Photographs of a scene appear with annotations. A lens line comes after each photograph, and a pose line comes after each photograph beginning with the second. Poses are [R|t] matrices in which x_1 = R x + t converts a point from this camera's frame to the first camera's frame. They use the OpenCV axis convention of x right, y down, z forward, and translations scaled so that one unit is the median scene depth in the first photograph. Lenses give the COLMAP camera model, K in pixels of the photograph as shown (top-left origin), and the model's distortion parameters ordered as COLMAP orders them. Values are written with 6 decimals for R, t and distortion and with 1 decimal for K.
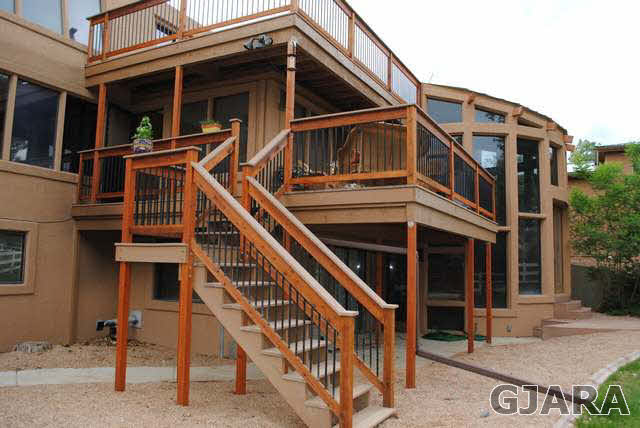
lens RADIAL K [[505.1, 0, 322.0], [0, 505.1, 213.4], [0, 0, 1]] dist [-0.084844, 0.011026]
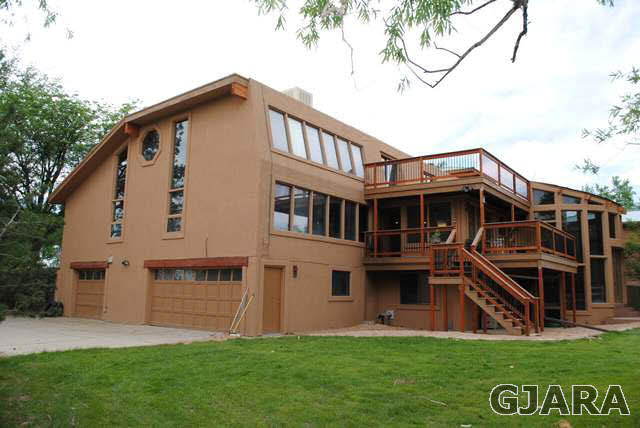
lens RADIAL K [[505.1, 0, 319.5], [0, 505.1, 215.3], [0, 0, 1]] dist [-0.084844, 0.011026]
pose [[0.988025, -0.025181, -0.152225, -0.341354], [0.017302, 0.998452, -0.052861, -0.083053], [0.153320, 0.049595, 0.986931, -1.056732]]
